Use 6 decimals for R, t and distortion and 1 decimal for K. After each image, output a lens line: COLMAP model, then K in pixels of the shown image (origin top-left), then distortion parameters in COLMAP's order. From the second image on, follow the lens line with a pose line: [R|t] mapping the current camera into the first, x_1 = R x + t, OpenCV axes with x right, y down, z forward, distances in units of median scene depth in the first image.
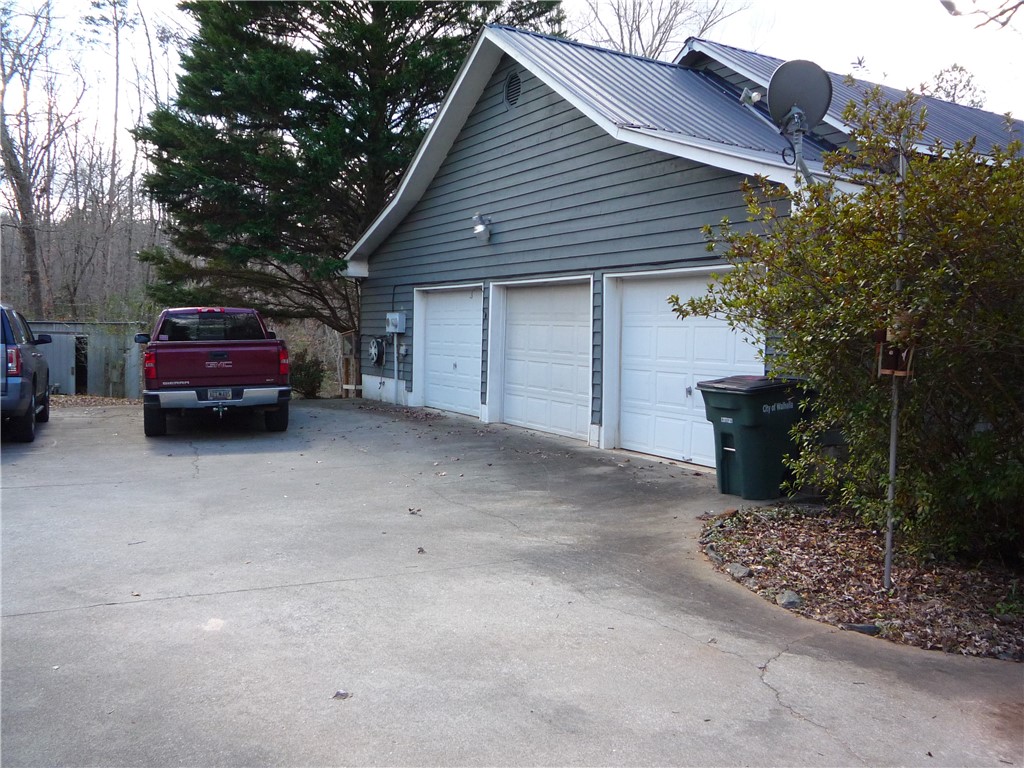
lens RADIAL K [[917.8, 0, 512.3], [0, 917.8, 382.9], [0, 0, 1]] dist [0.001162, 0.001201]
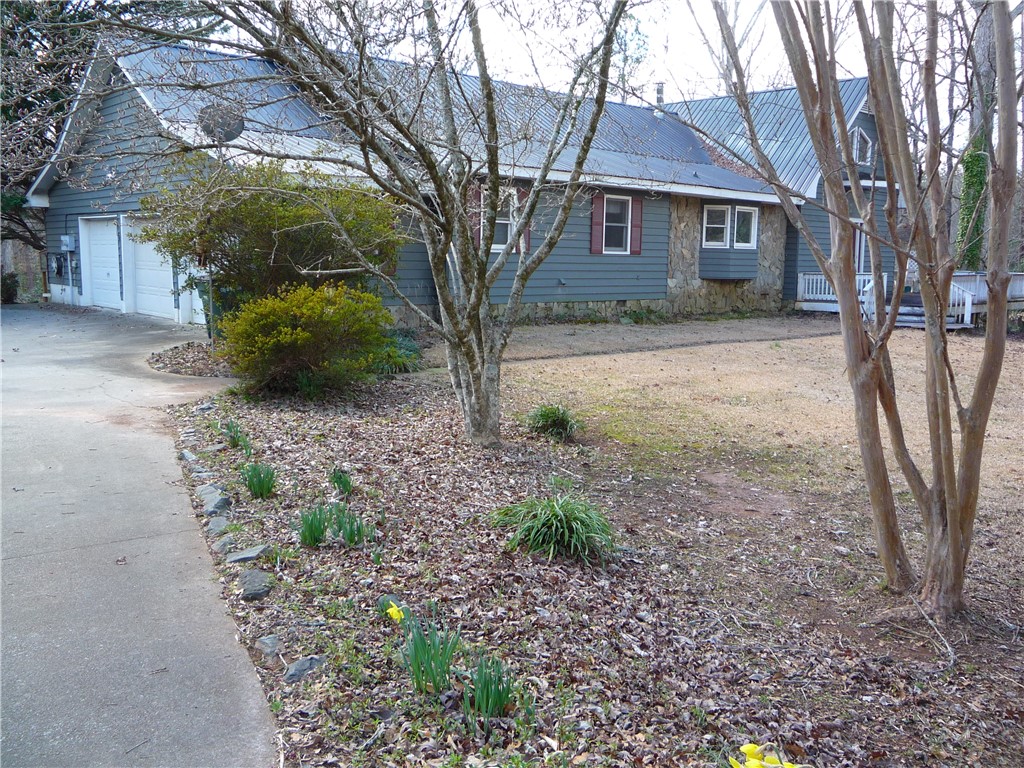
lens RADIAL K [[917.8, 0, 511.4], [0, 917.8, 383.7], [0, 0, 1]] dist [0.001162, 0.001201]
pose [[0.976623, -0.042818, 0.210651, 0.215611], [0.023171, 0.995220, 0.094869, 0.026122], [-0.213707, -0.087770, 0.972947, -0.455346]]
